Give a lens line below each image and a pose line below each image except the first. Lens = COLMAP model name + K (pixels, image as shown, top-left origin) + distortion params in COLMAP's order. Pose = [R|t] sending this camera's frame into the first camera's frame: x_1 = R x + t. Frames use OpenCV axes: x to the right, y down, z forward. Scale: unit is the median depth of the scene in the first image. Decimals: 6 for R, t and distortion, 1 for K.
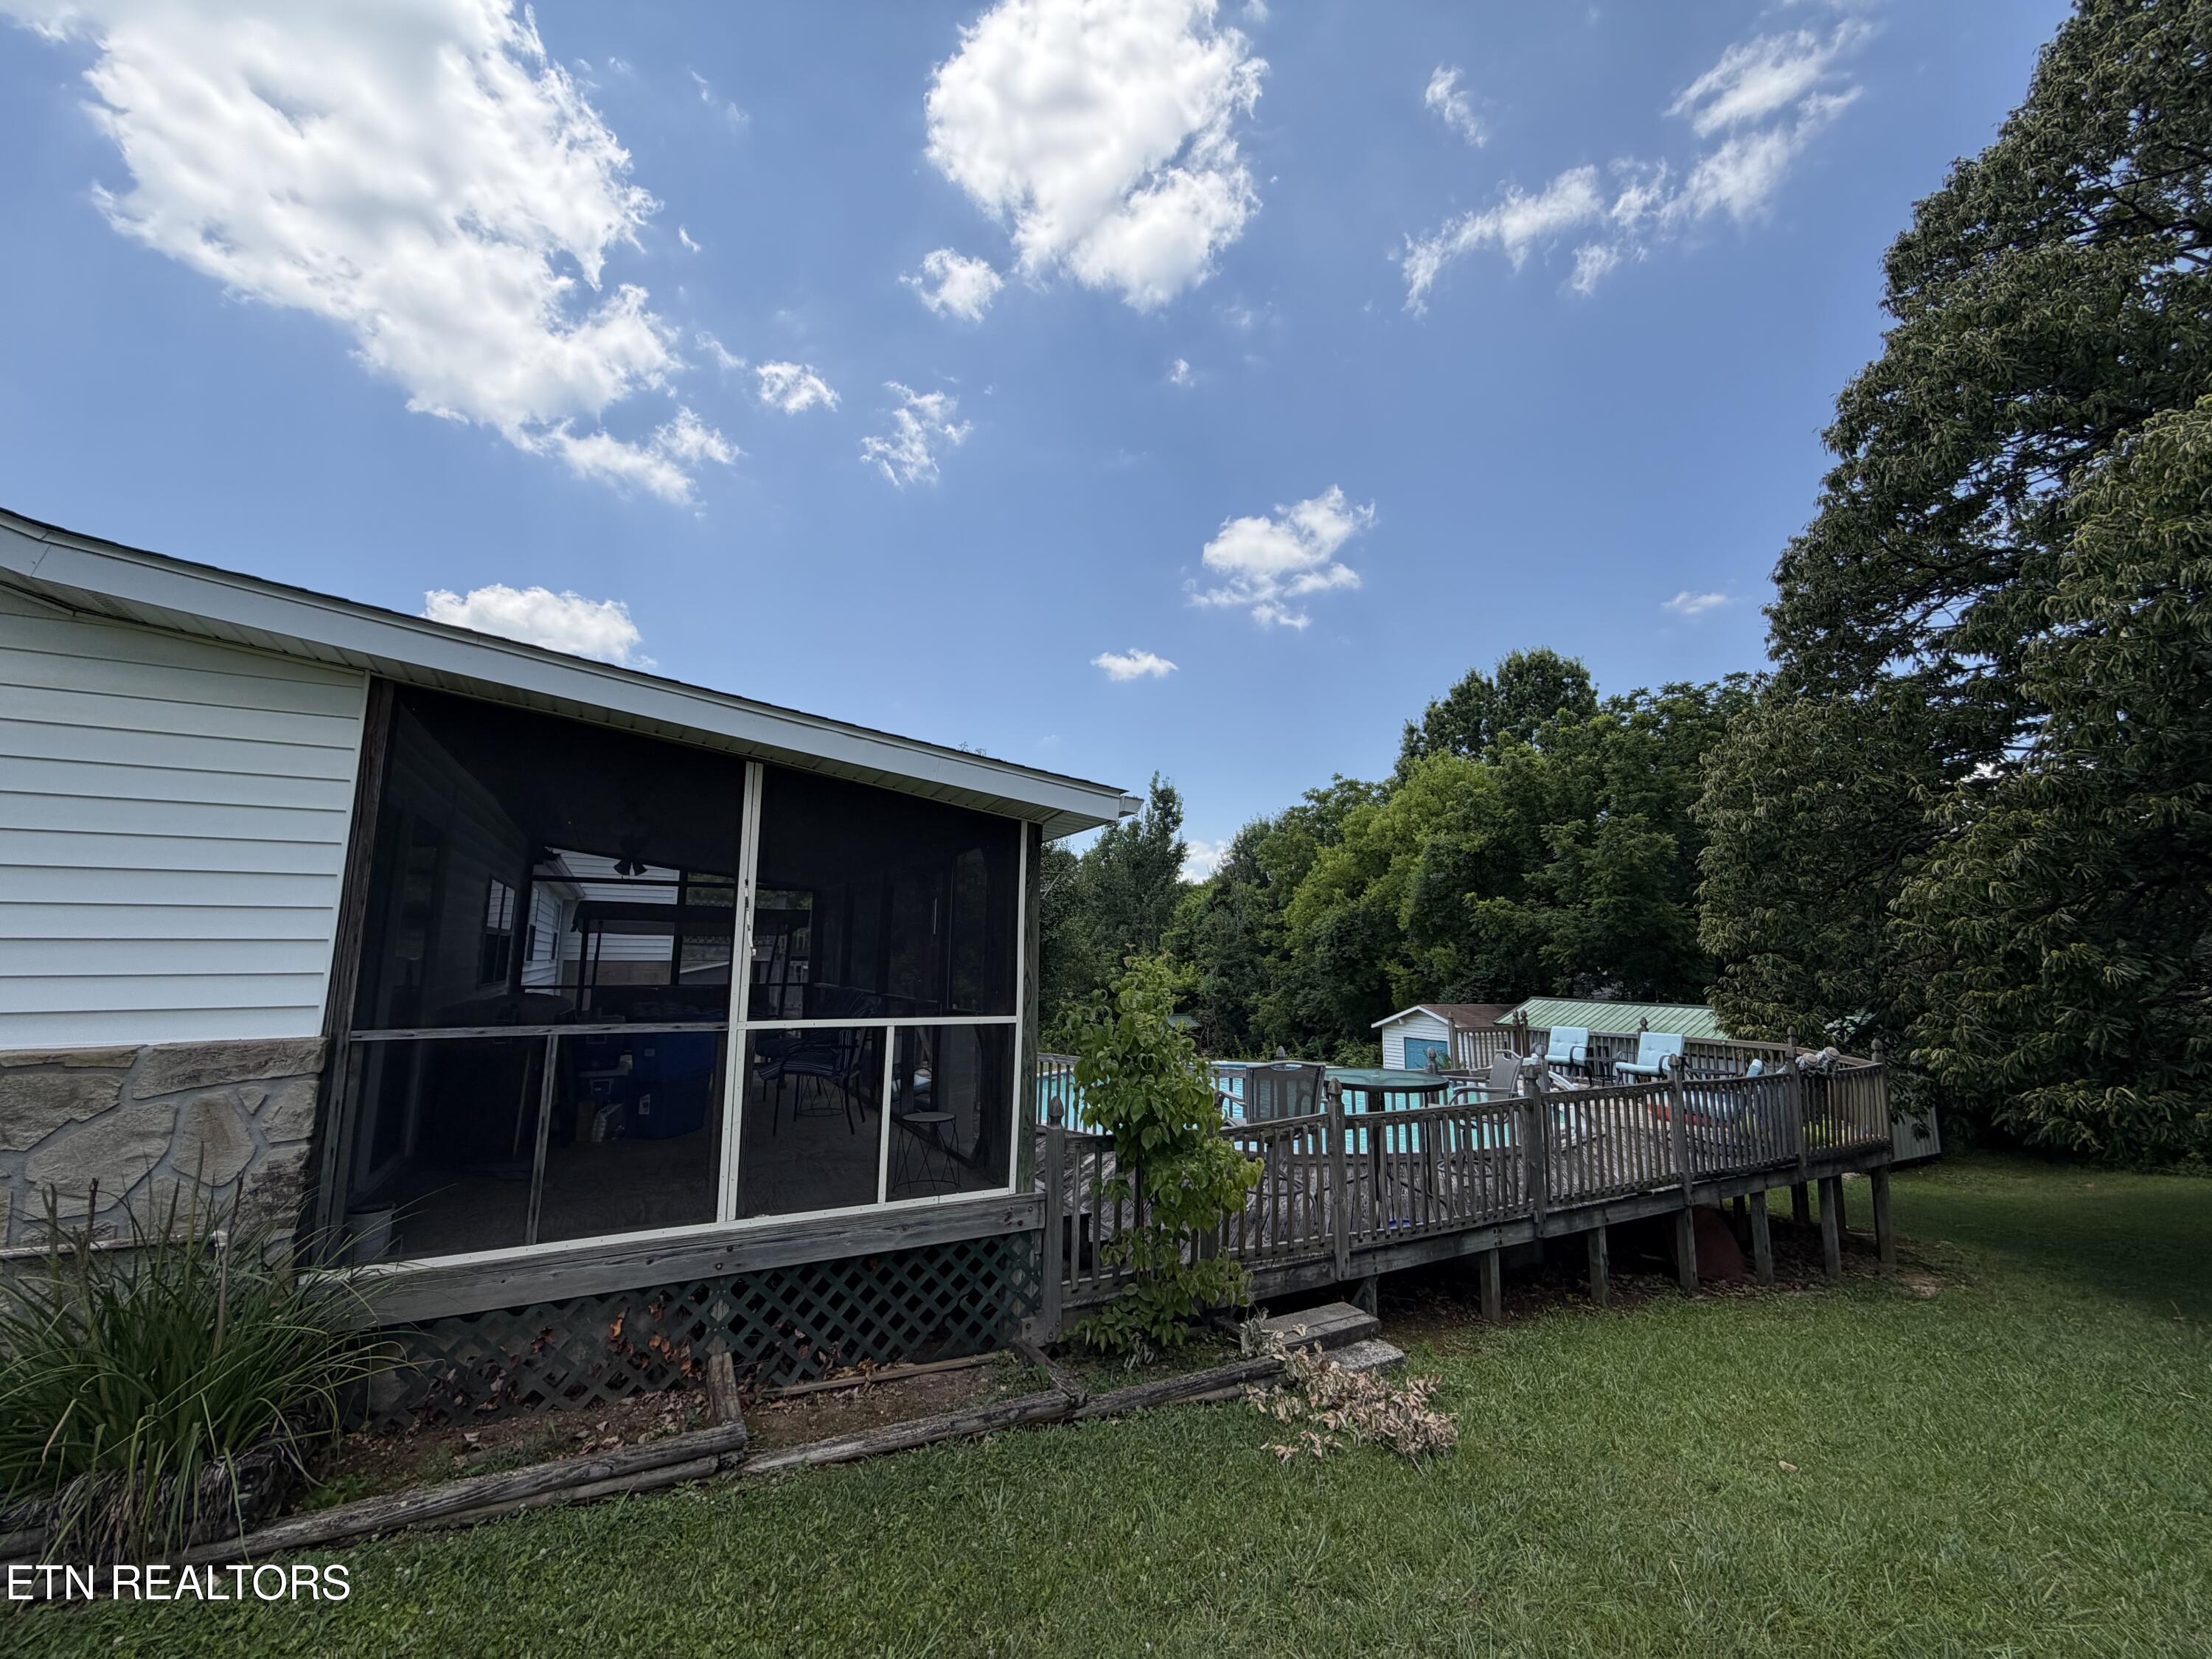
lens RADIAL K [[876.5, 0, 1106.0], [0, 876.5, 829.5], [0, 0, 1]] dist [0.001747, 0.000106]
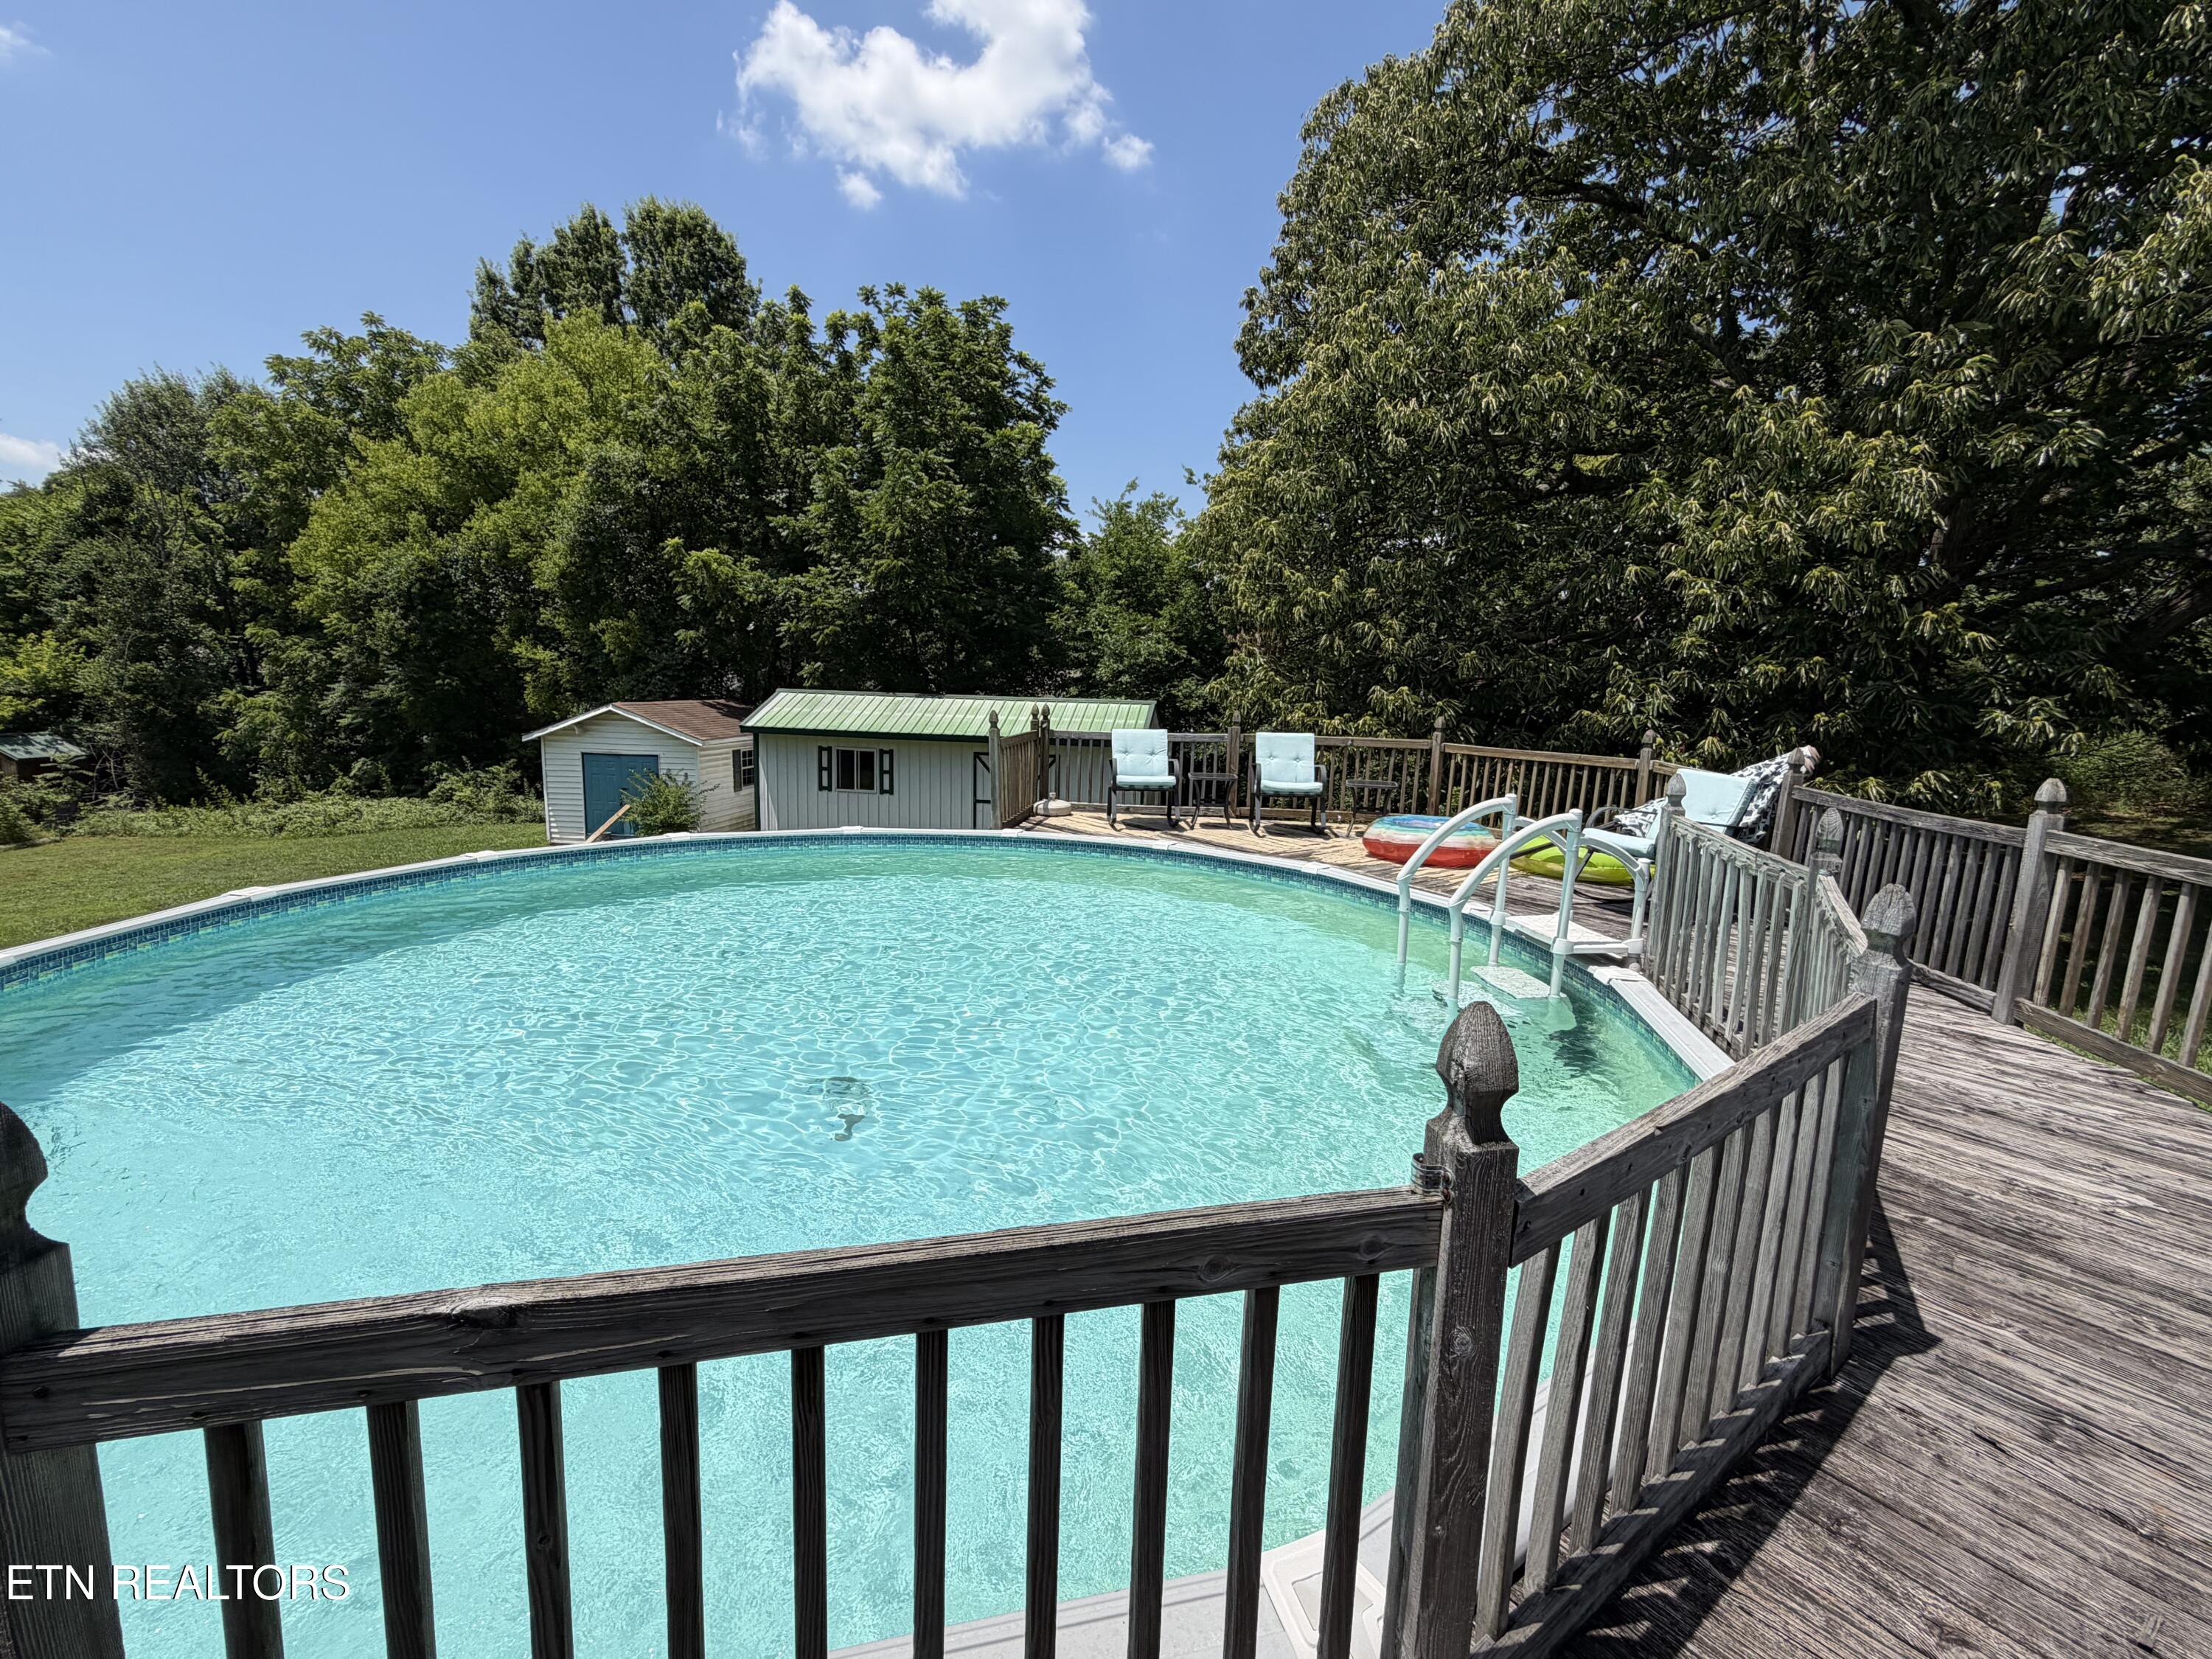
lens RADIAL K [[963.3, 0, 1106.0], [0, 963.3, 829.5], [0, 0, 1]] dist [-0.000100, -0.000132]
pose [[0.573223, -0.134440, 0.808295, -0.020587], [-0.137168, 0.956785, 0.256414, 0.033065], [-0.807837, -0.257855, 0.530010, 0.177249]]
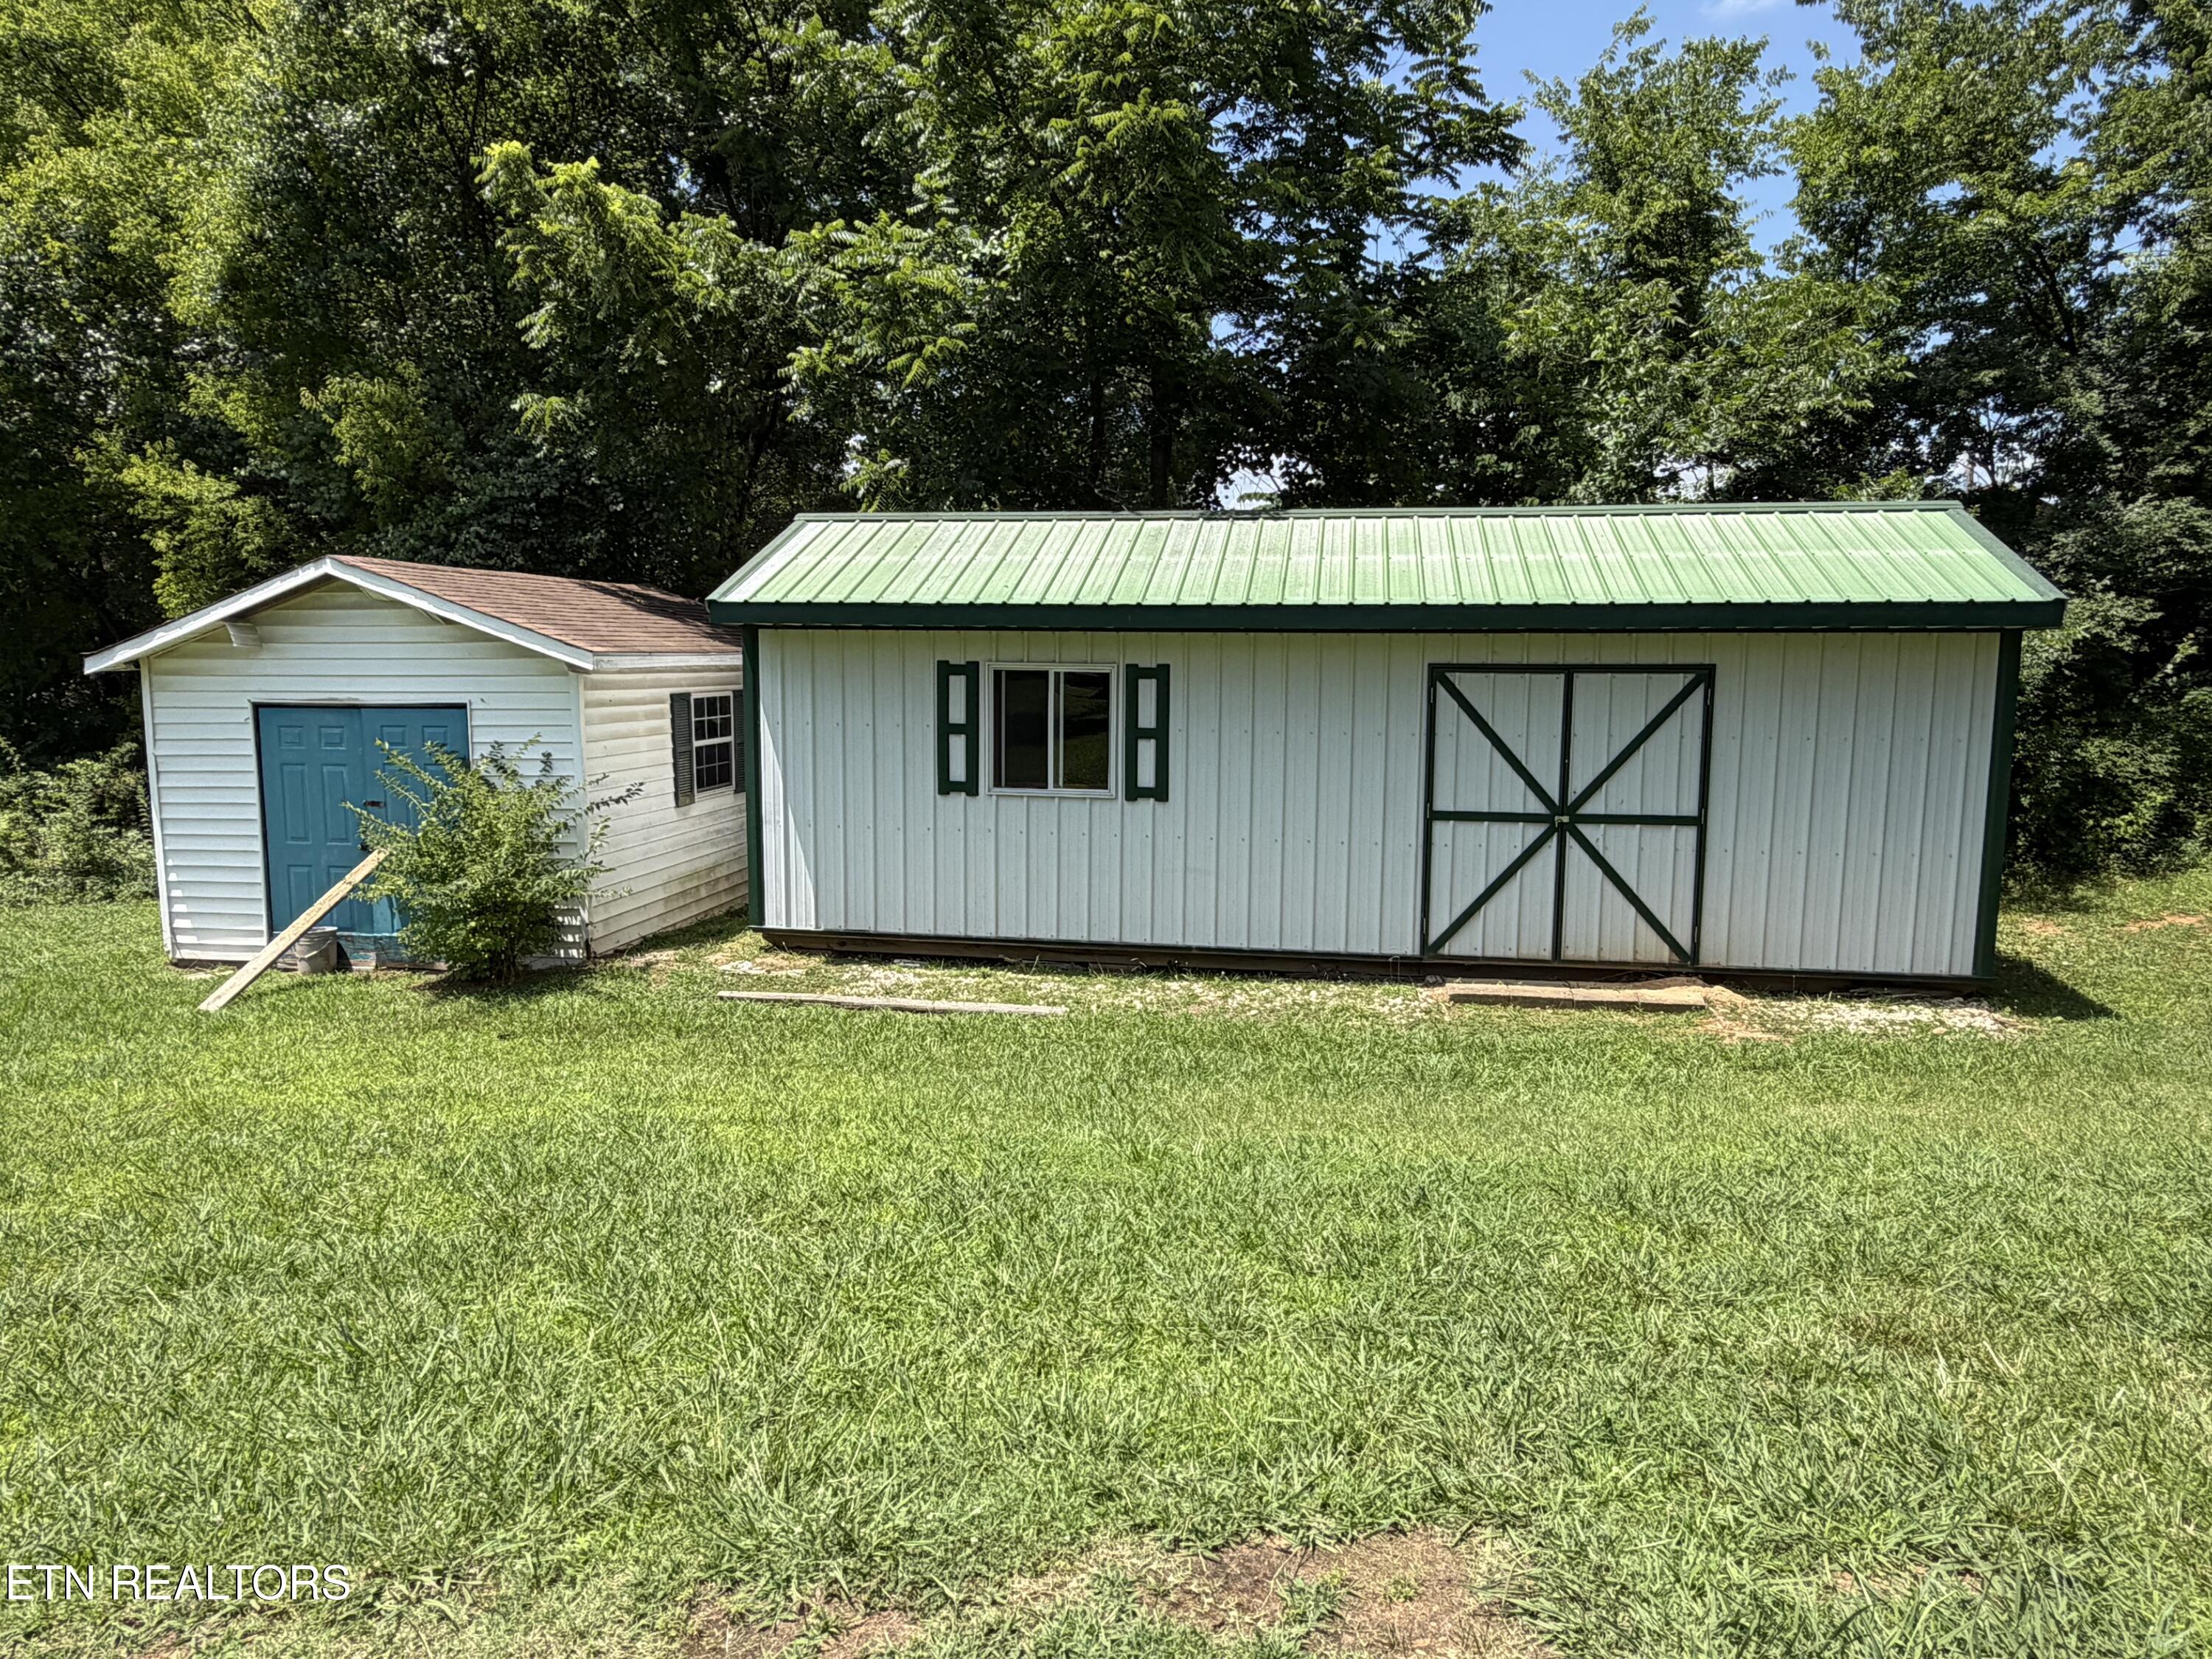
lens RADIAL K [[1428.4, 0, 1106.0], [0, 1428.4, 829.5], [0, 0, 1]] dist [0.001974, 0.001459]
pose [[0.598580, -0.123917, 0.791421, 0.108936], [-0.108911, 0.966200, 0.233657, 0.100723], [-0.793625, -0.226057, 0.564852, 0.383921]]
